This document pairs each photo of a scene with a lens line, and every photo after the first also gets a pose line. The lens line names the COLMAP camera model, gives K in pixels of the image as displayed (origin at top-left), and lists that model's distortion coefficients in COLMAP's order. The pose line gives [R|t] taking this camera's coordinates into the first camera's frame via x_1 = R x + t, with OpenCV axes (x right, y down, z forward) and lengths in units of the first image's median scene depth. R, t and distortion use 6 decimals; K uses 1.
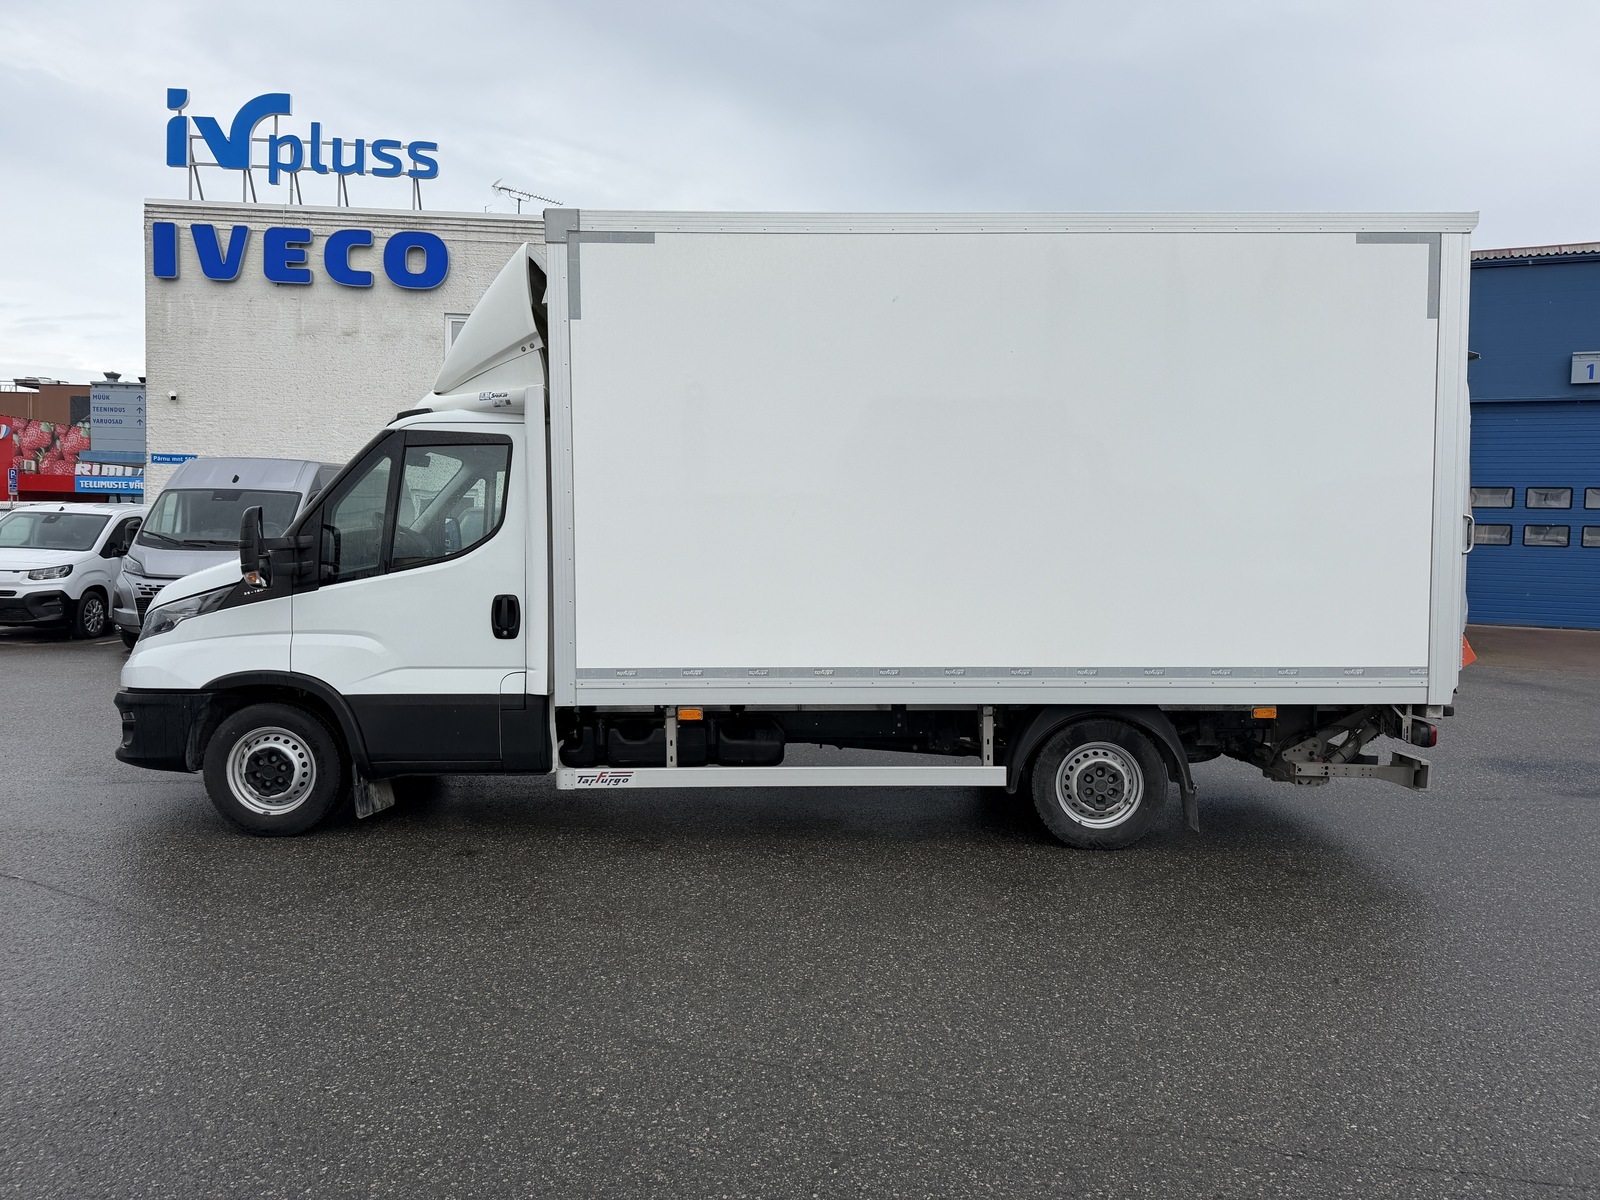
lens RADIAL K [[1146.2, 0, 799.0], [0, 1146.2, 606.0], [0, 0, 1]] dist [0.042194, -0.012986]
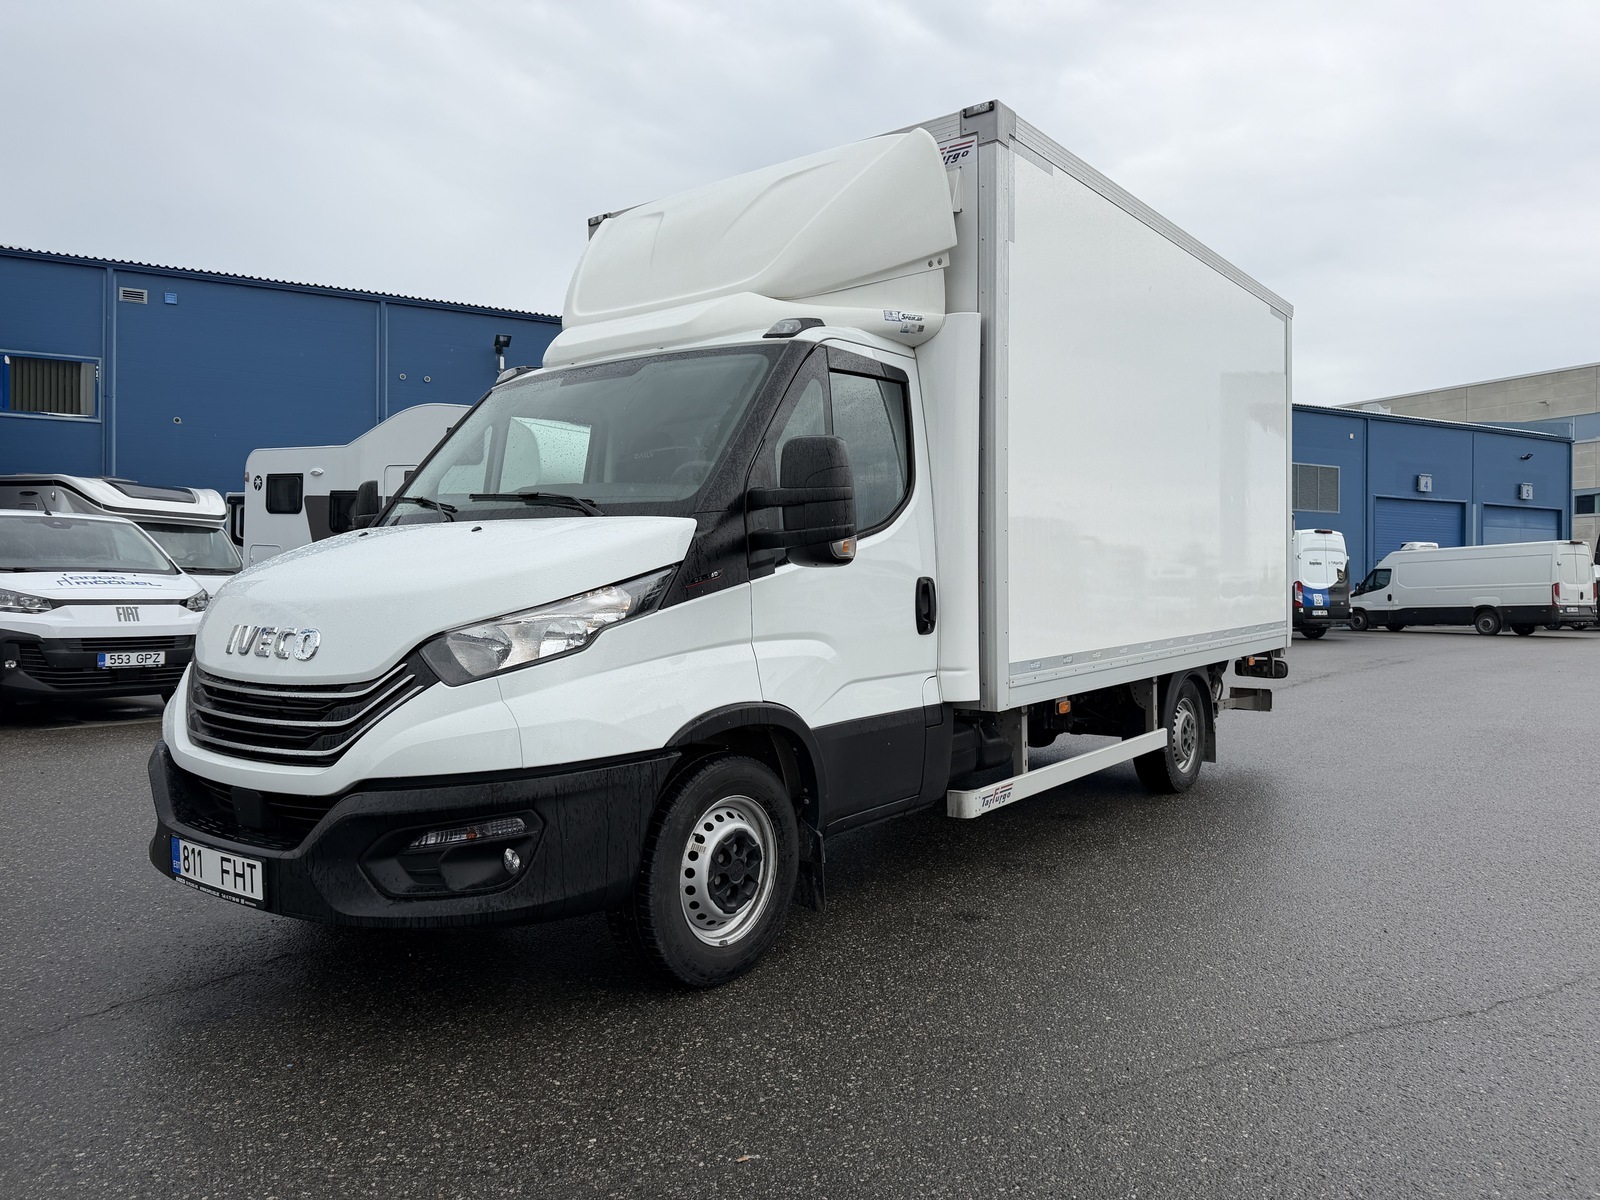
lens RADIAL K [[1146.2, 0, 799.0], [0, 1146.2, 586.6], [0, 0, 1]] dist [0.042194, -0.012986]
pose [[0.633498, -0.018999, 0.773511, -0.905810], [0.035727, 0.999350, -0.004713, -0.003040], [-0.772919, 0.030621, 0.633765, 0.578907]]
